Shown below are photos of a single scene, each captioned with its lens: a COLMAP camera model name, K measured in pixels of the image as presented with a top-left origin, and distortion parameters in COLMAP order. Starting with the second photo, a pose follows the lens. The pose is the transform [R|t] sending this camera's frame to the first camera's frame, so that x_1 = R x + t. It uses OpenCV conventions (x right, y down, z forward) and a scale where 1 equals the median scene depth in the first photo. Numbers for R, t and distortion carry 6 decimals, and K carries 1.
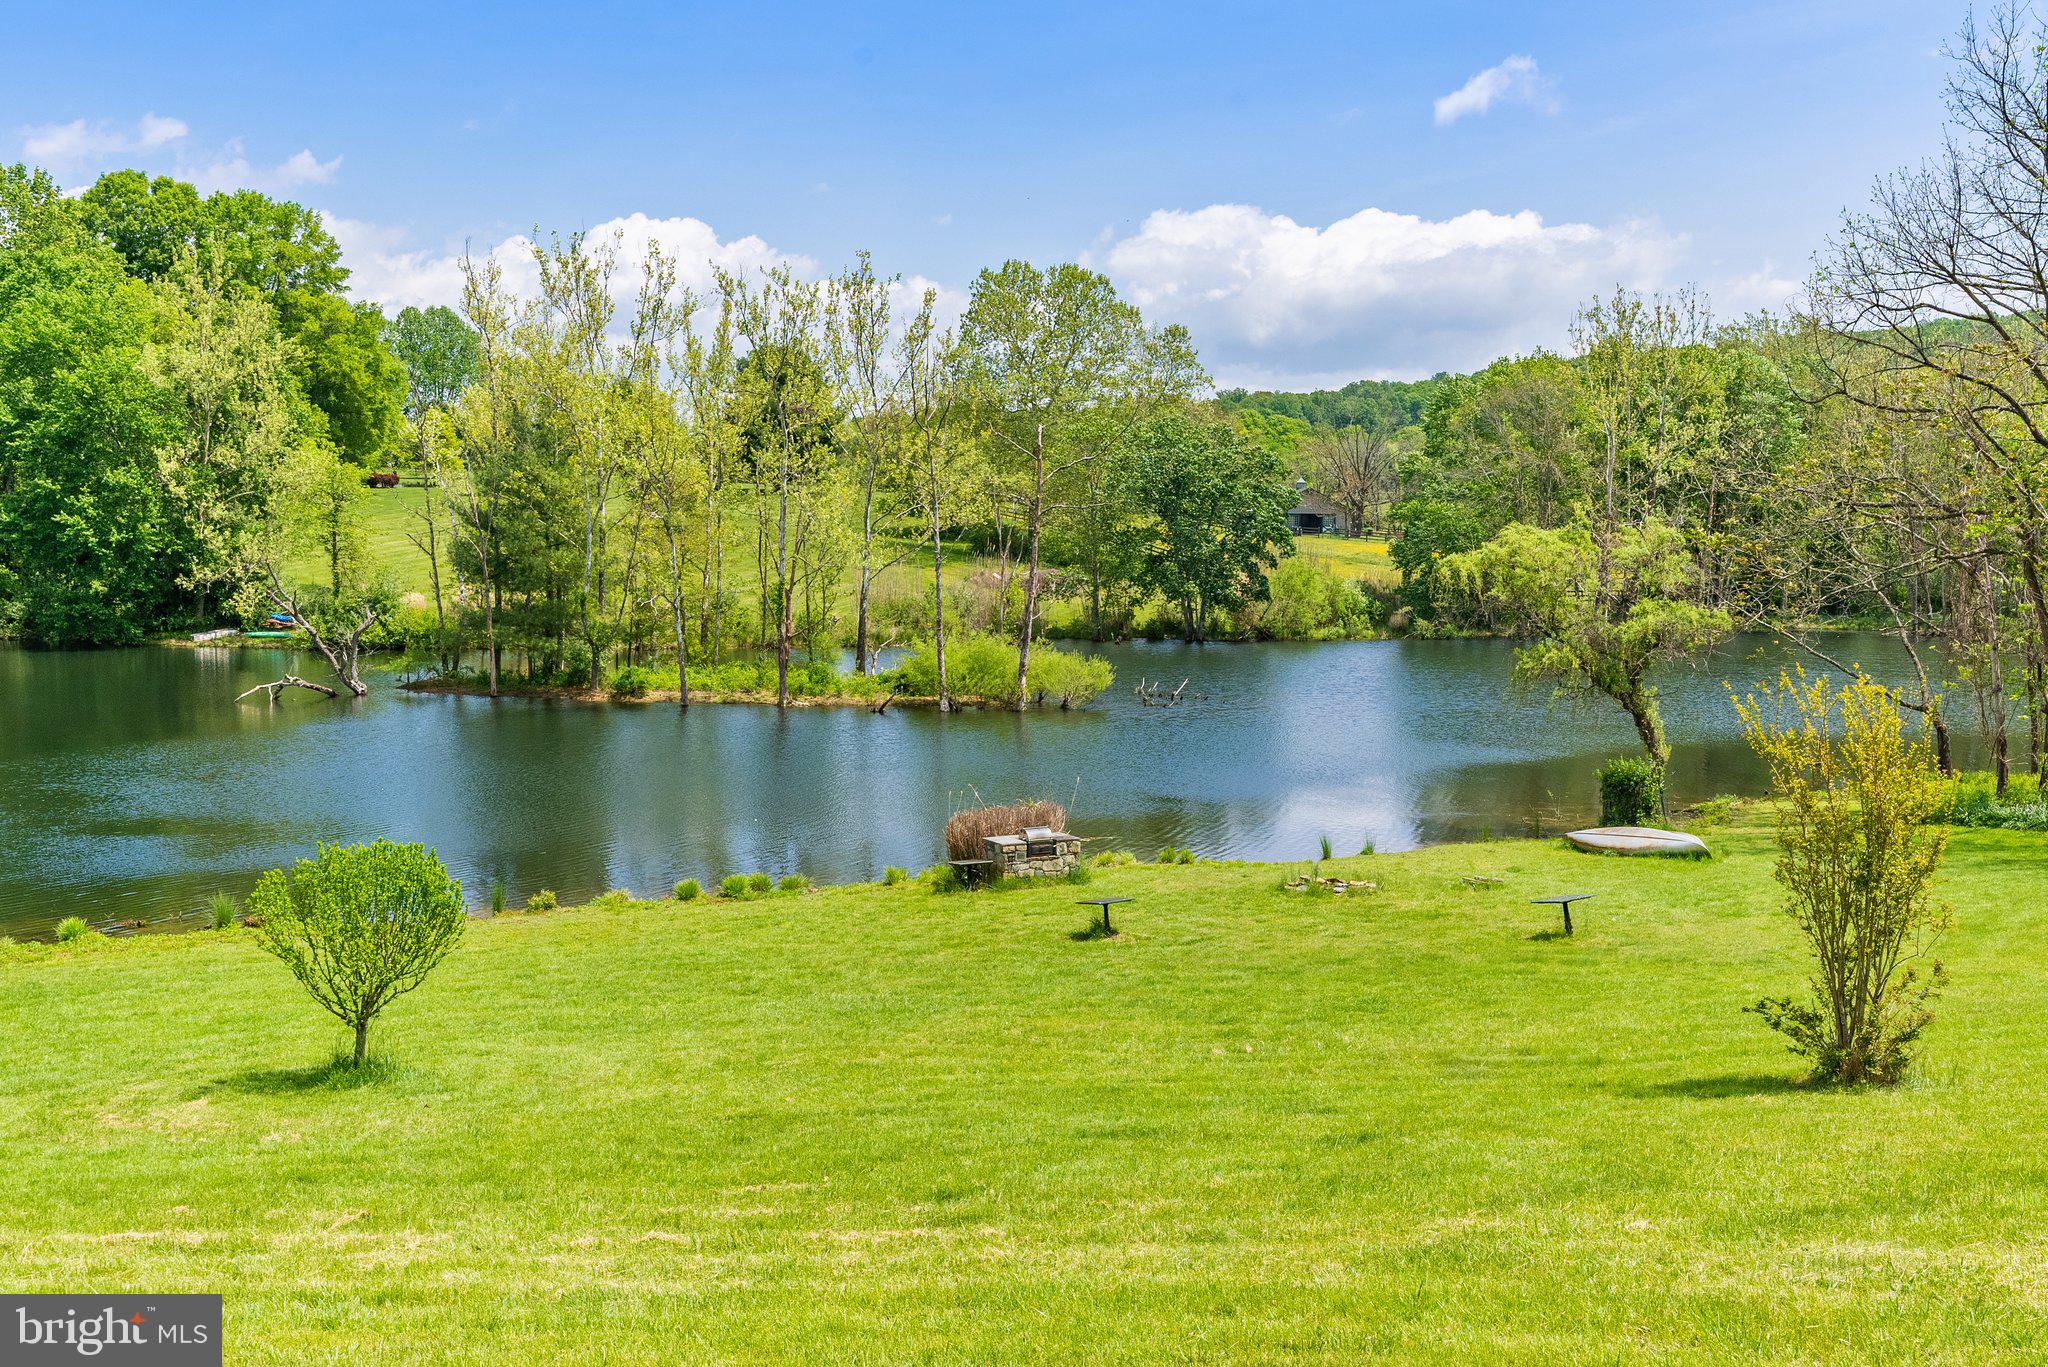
lens RADIAL K [[2020.3, 0, 1027.3], [0, 2020.3, 696.8], [0, 0, 1]] dist [0.006494, 0.000000]
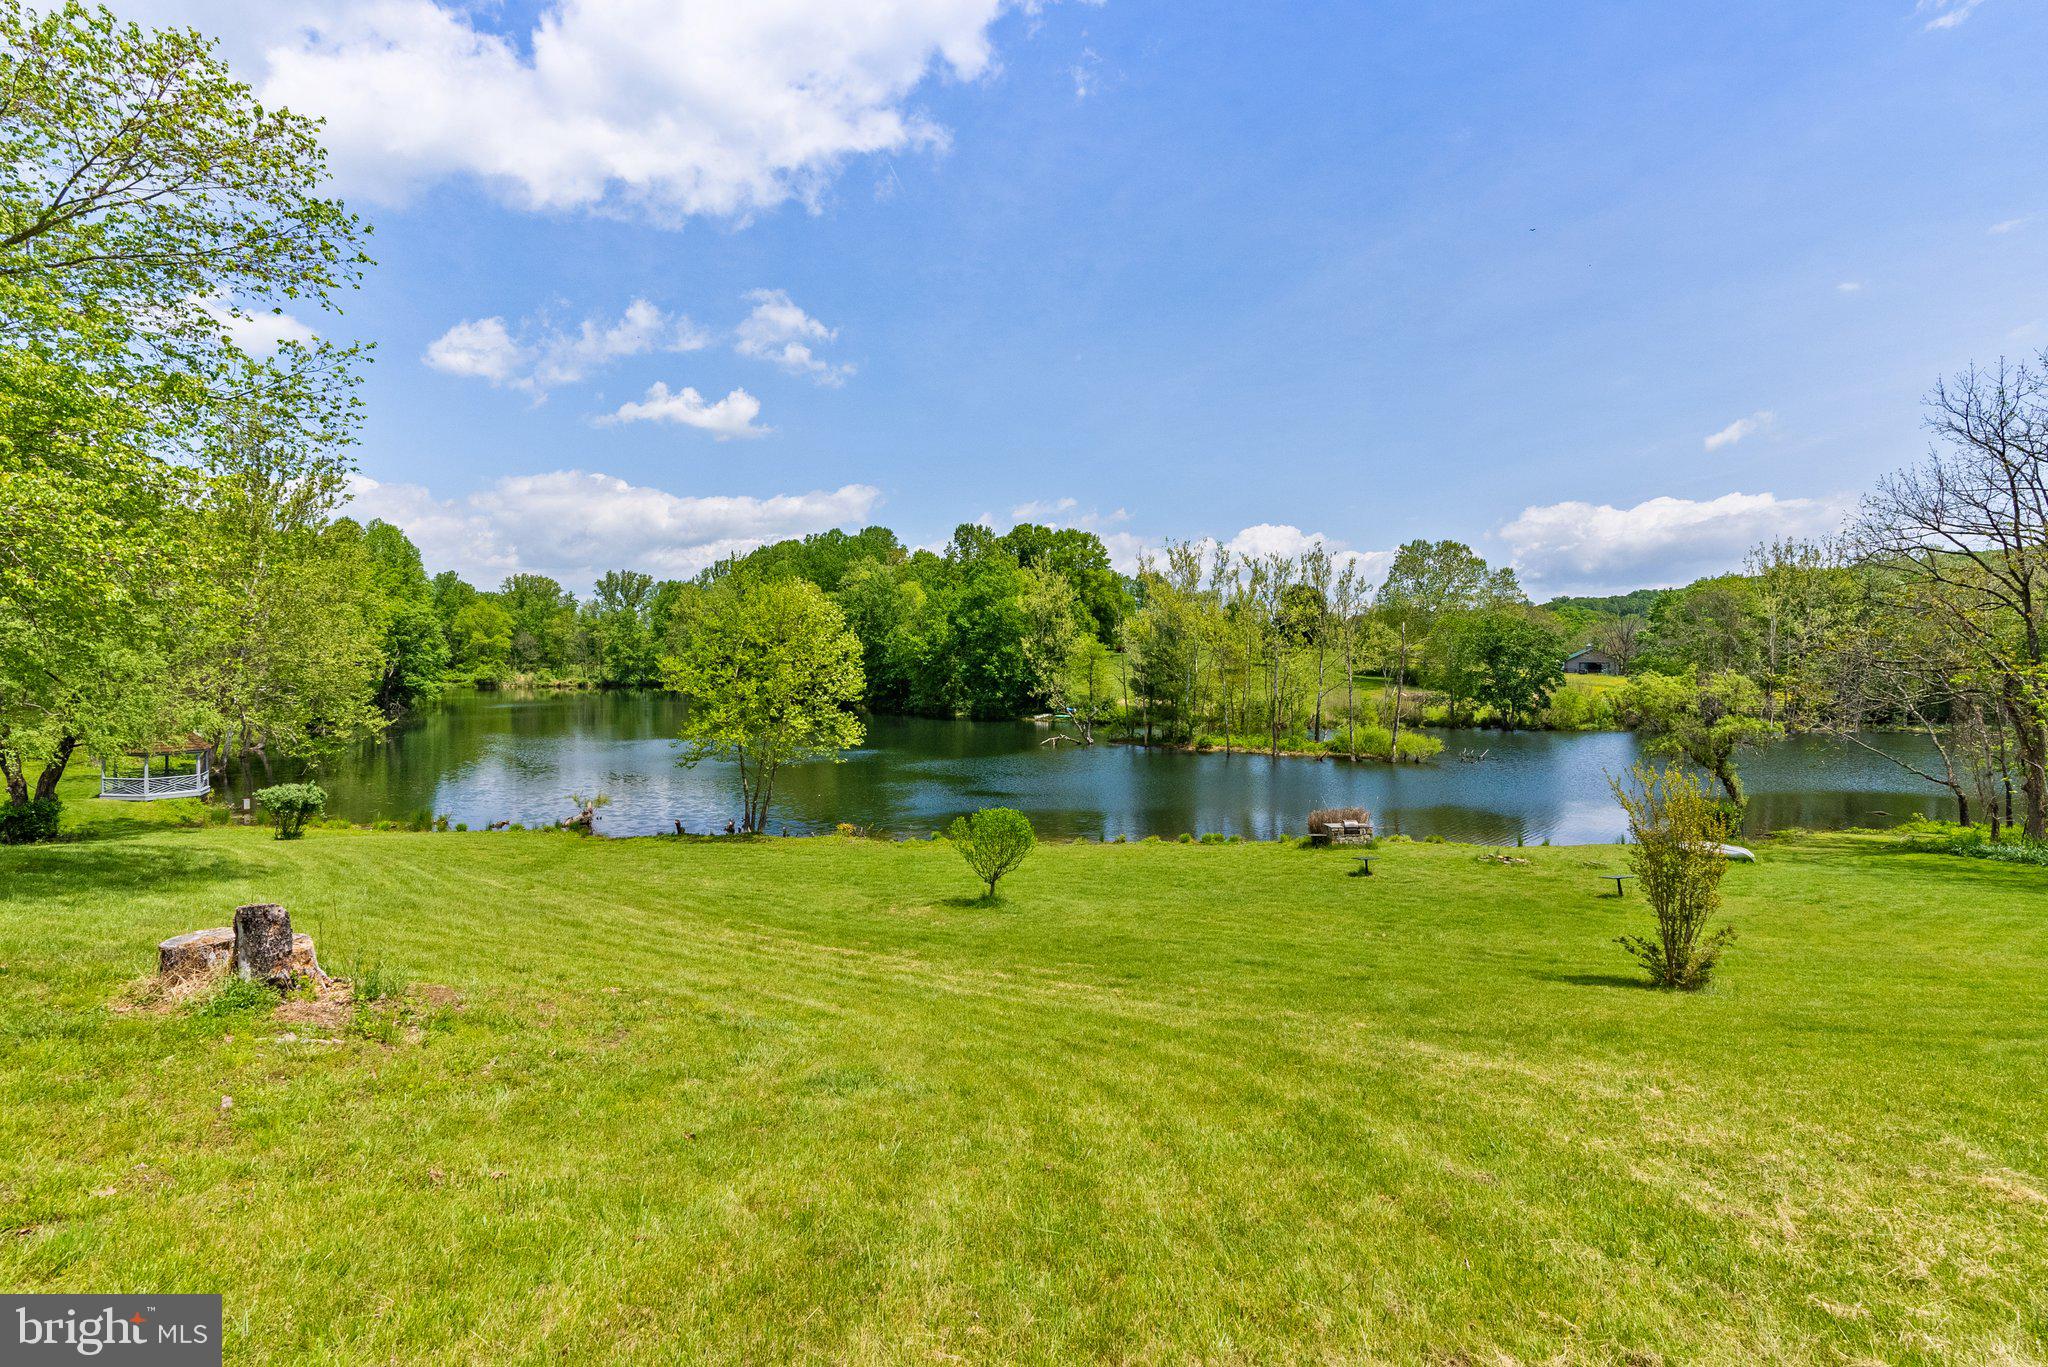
lens RADIAL K [[933.7, 0, 1035.9], [0, 933.7, 687.5], [0, 0, 1]] dist [-0.000678, 0.000664]
pose [[0.914891, 0.008303, -0.403615, 0.034519], [-0.033738, 0.997863, -0.055949, -0.002463], [0.402288, 0.064805, 0.913217, -0.005504]]
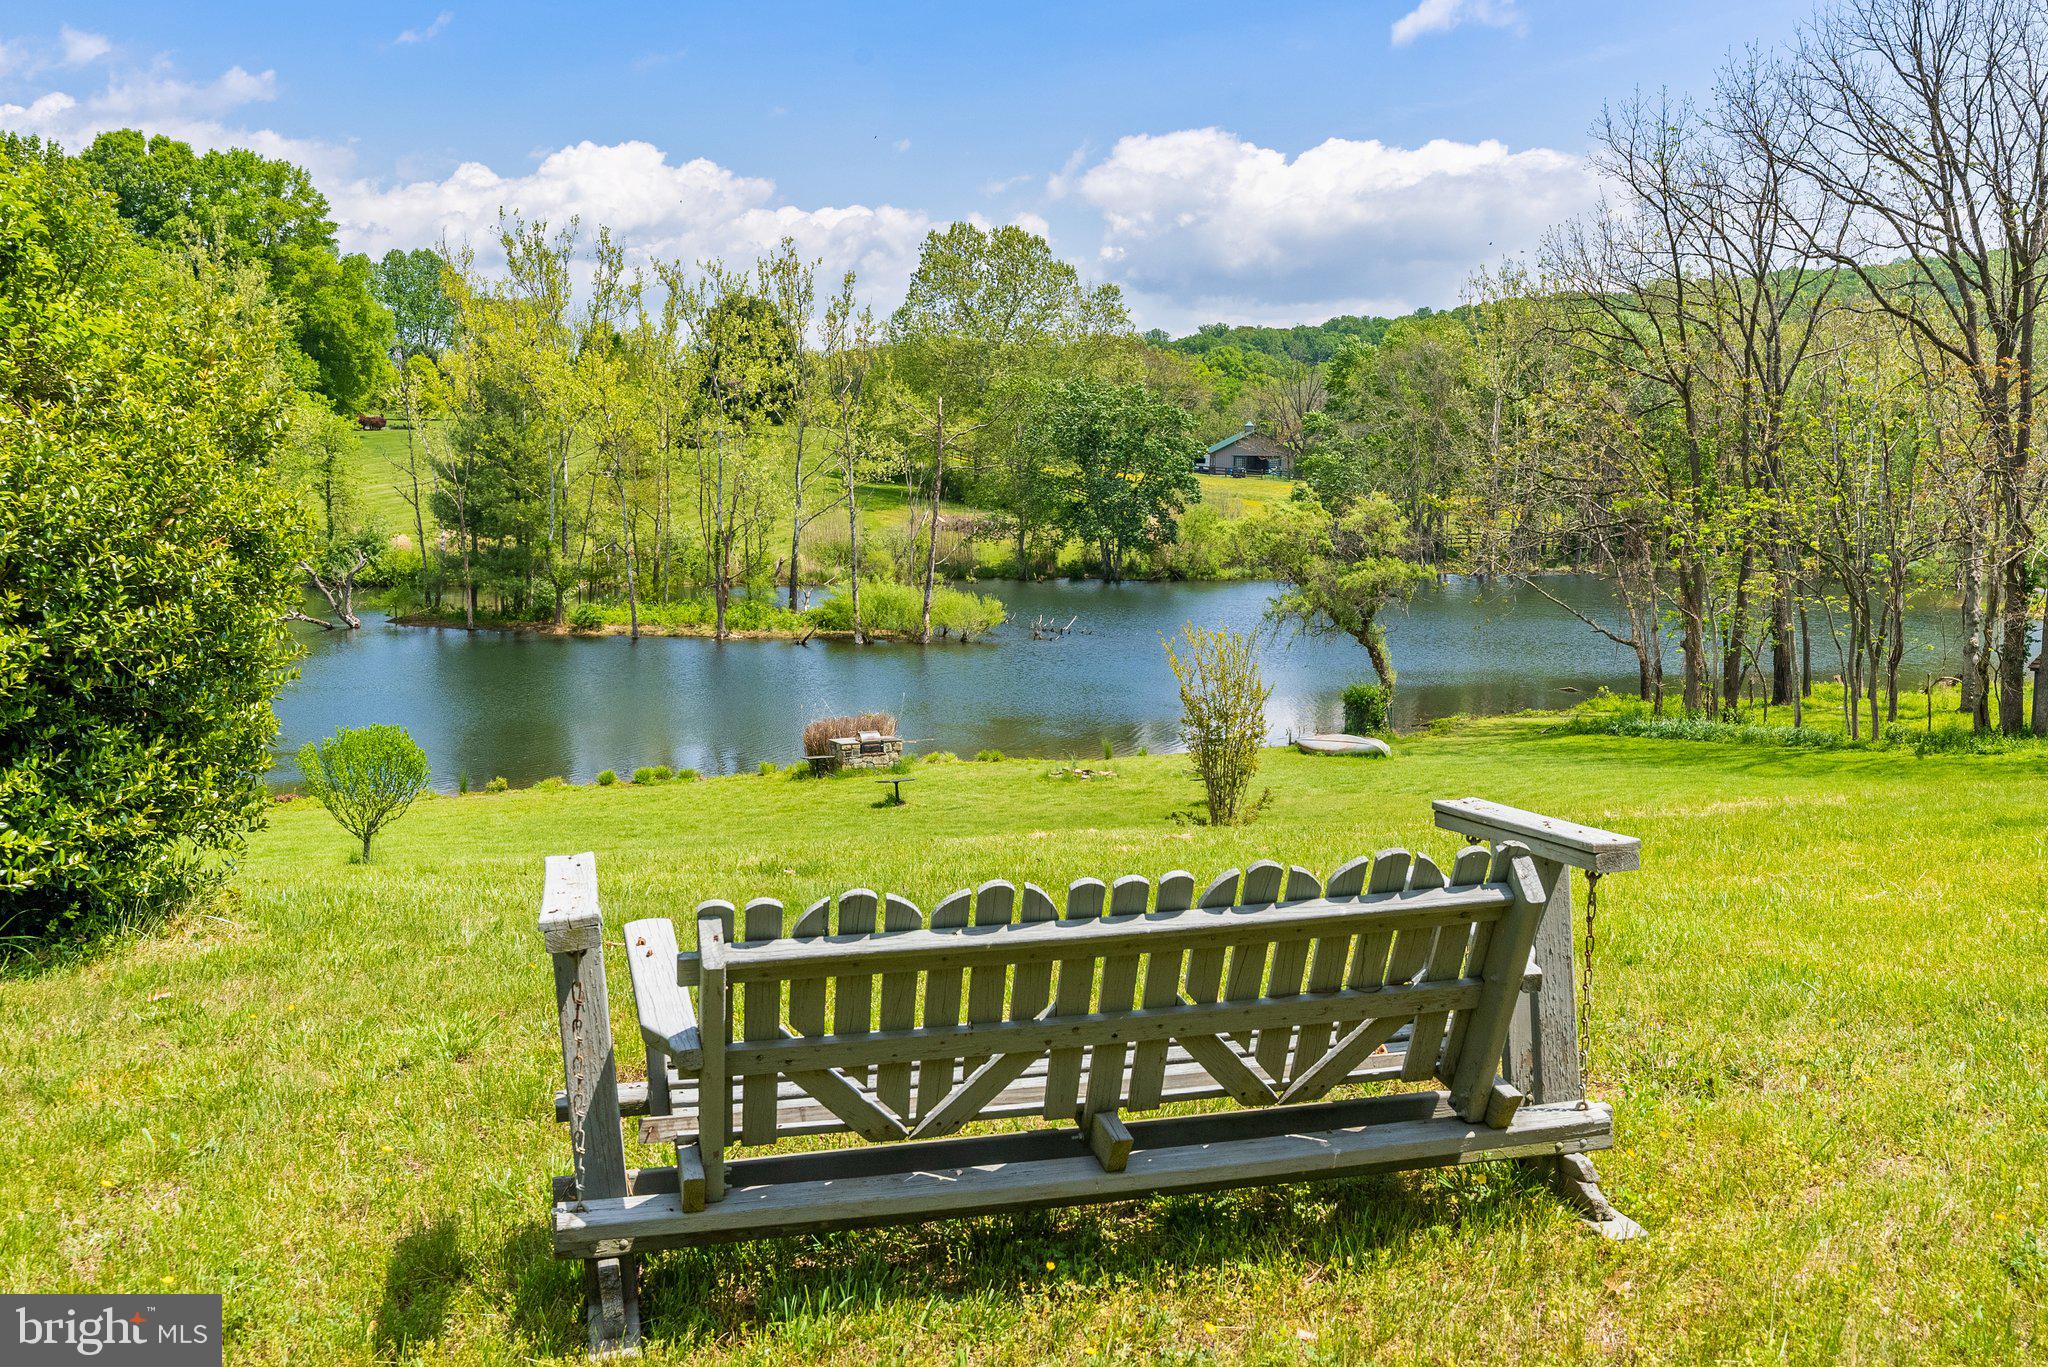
lens RADIAL K [[2020.3, 0, 1035.1], [0, 2020.3, 695.5], [0, 0, 1]] dist [0.006494, 0.000000]
pose [[0.999959, 0.002468, 0.008758, 0.037212], [-0.002756, 0.999448, 0.033121, -0.001263], [-0.008672, -0.033144, 0.999413, -0.120477]]
